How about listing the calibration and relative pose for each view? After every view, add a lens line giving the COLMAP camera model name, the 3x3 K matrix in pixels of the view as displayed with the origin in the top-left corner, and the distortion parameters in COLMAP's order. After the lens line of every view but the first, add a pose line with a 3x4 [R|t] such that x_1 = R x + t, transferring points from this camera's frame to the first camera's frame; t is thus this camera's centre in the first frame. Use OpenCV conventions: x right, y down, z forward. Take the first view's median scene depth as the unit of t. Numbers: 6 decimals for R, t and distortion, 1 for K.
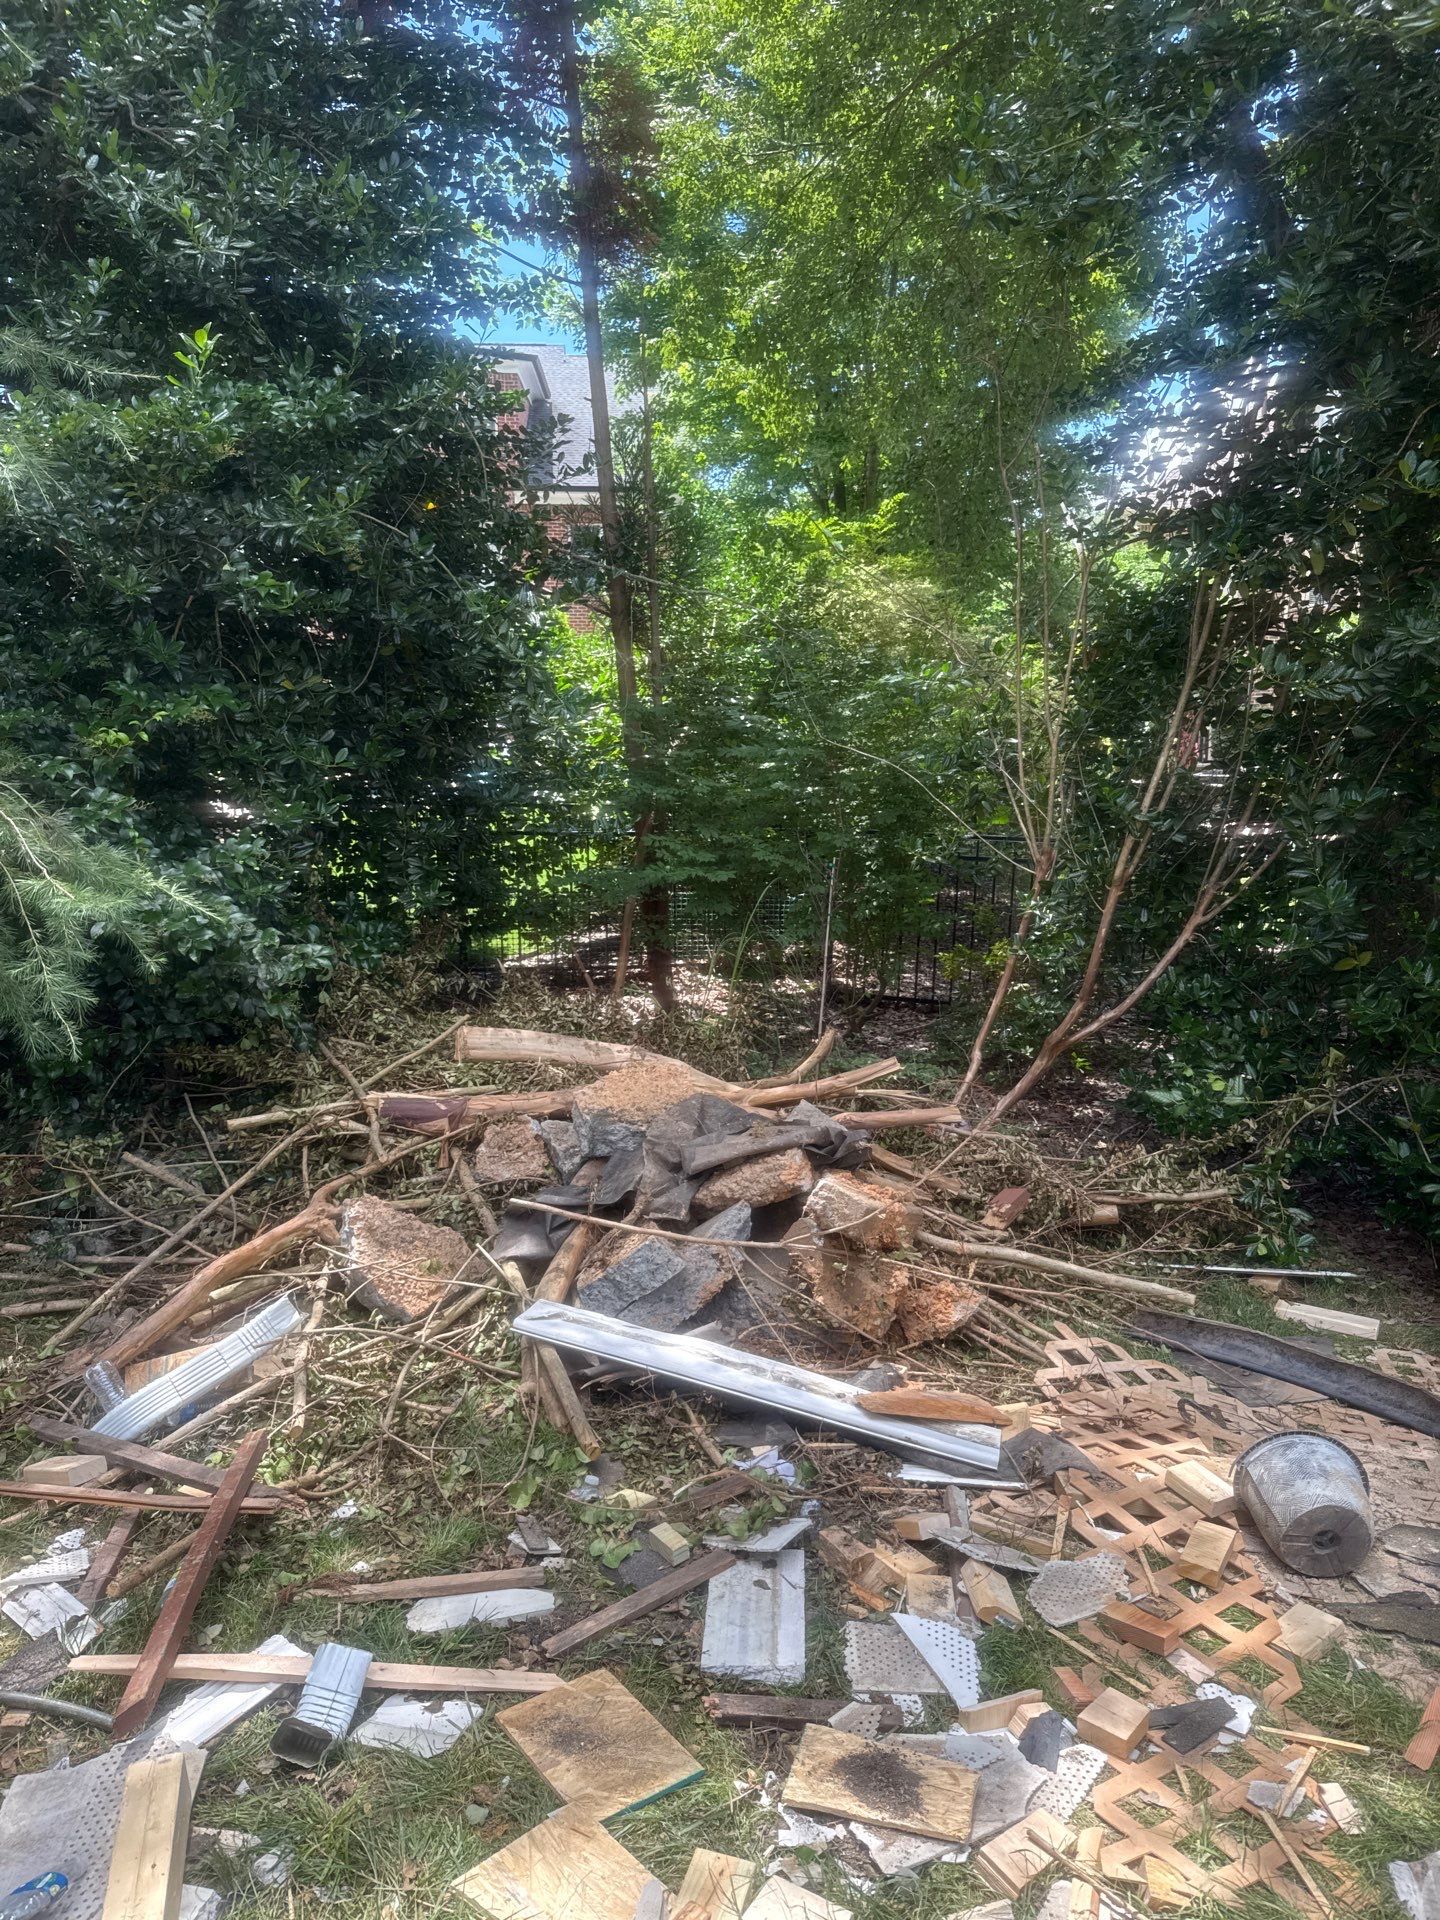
lens RADIAL K [[1334.0, 0, 720.0], [0, 1334.0, 960.0], [0, 0, 1]] dist [0.085464, -0.123530]
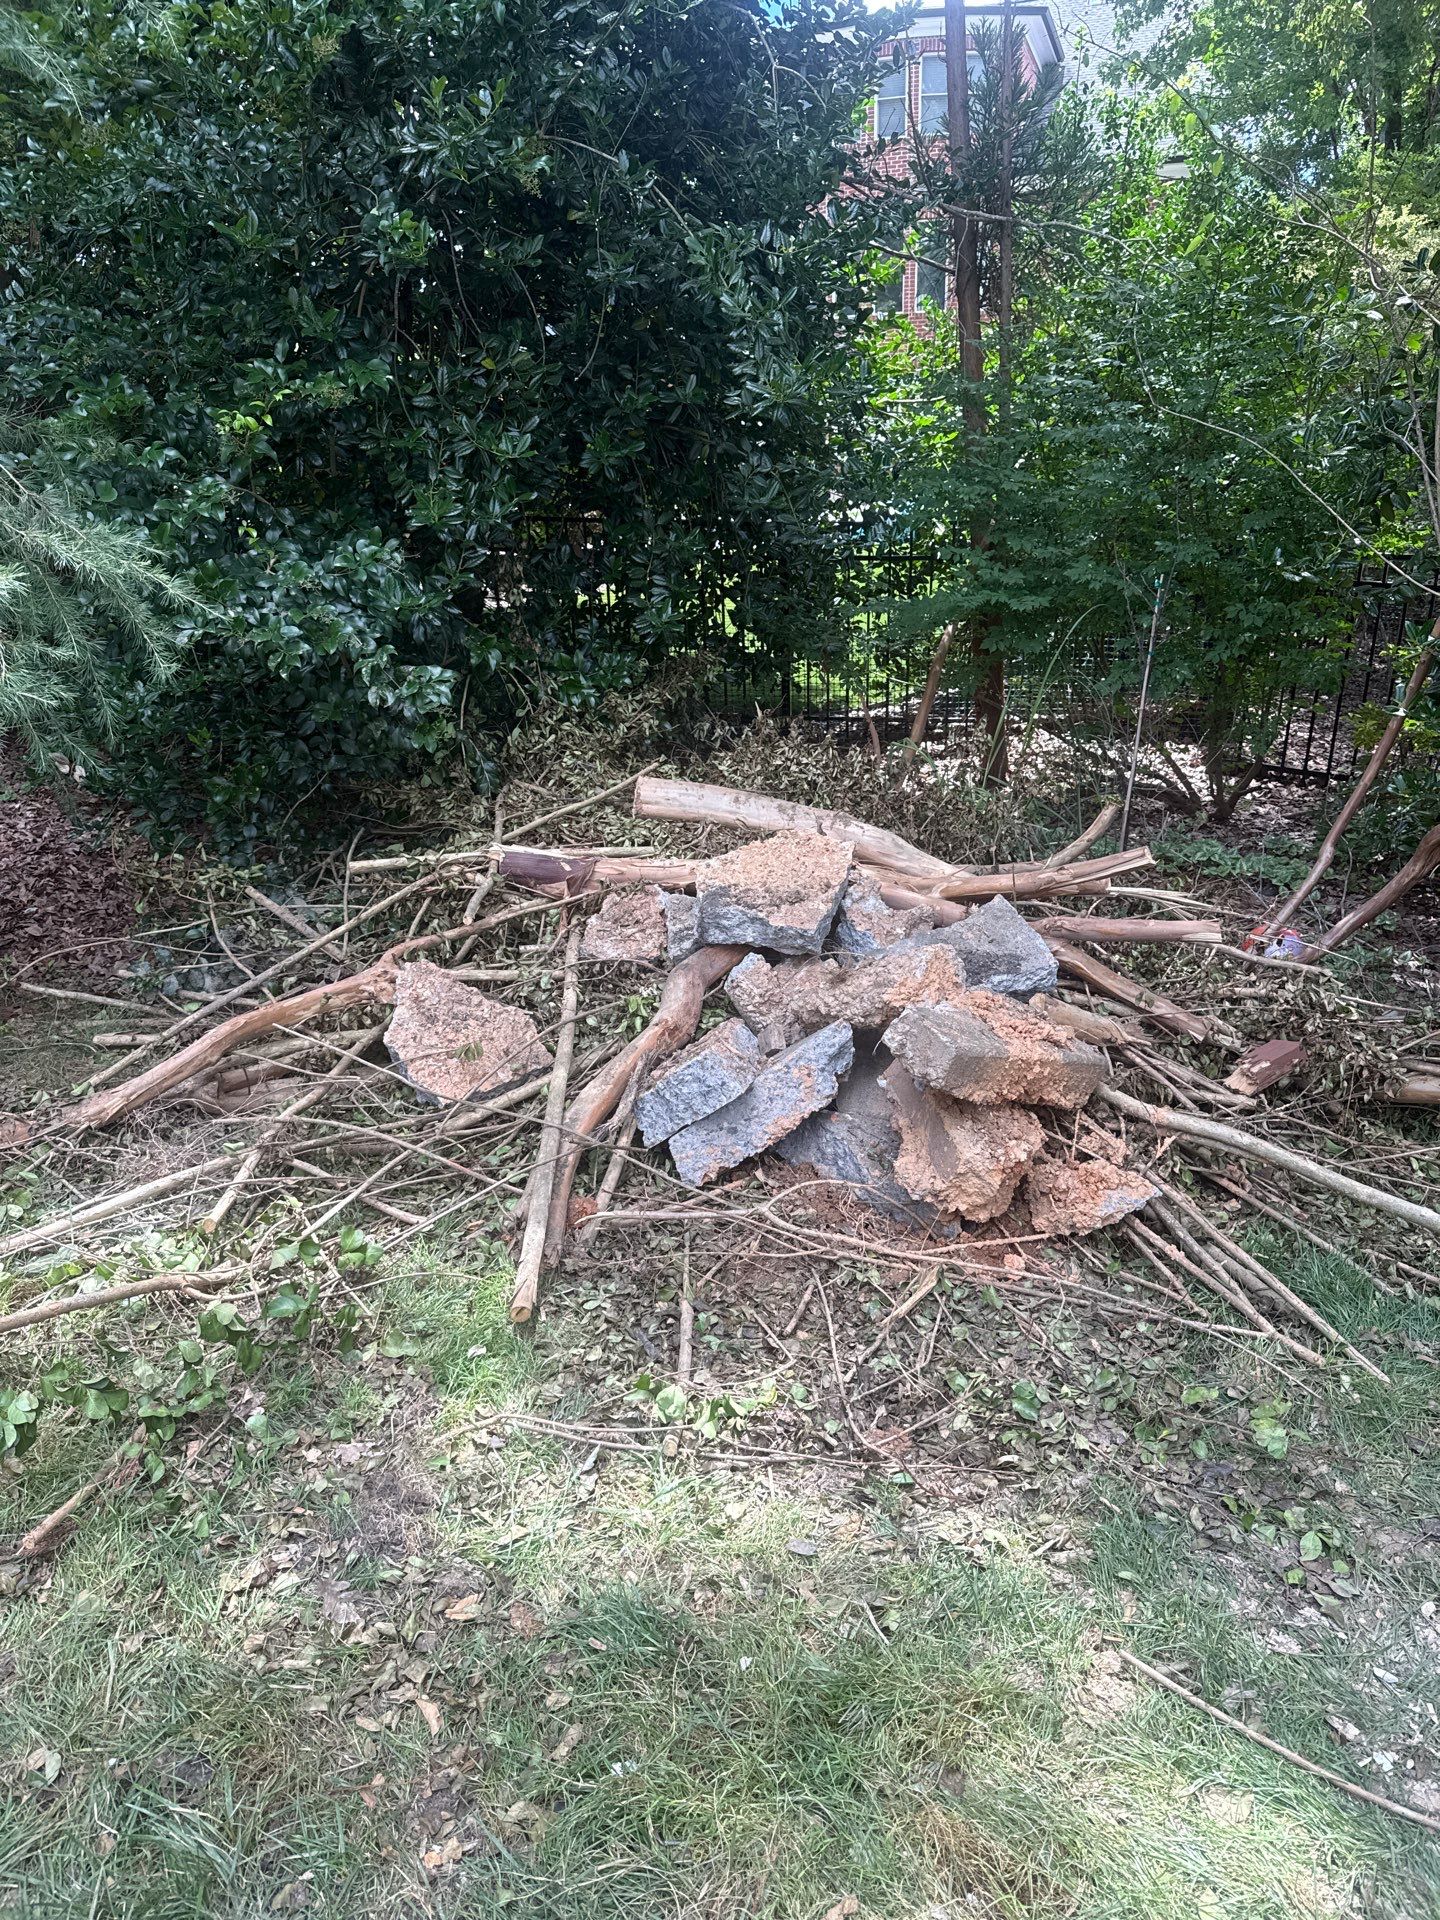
lens RADIAL K [[1334.0, 0, 720.0], [0, 1334.0, 960.0], [0, 0, 1]] dist [0.085464, -0.123530]
pose [[0.932494, 0.102400, -0.346366, 0.186598], [-0.039708, 0.982221, 0.183481, 0.007160], [0.358996, -0.157342, 0.919981, 0.238324]]
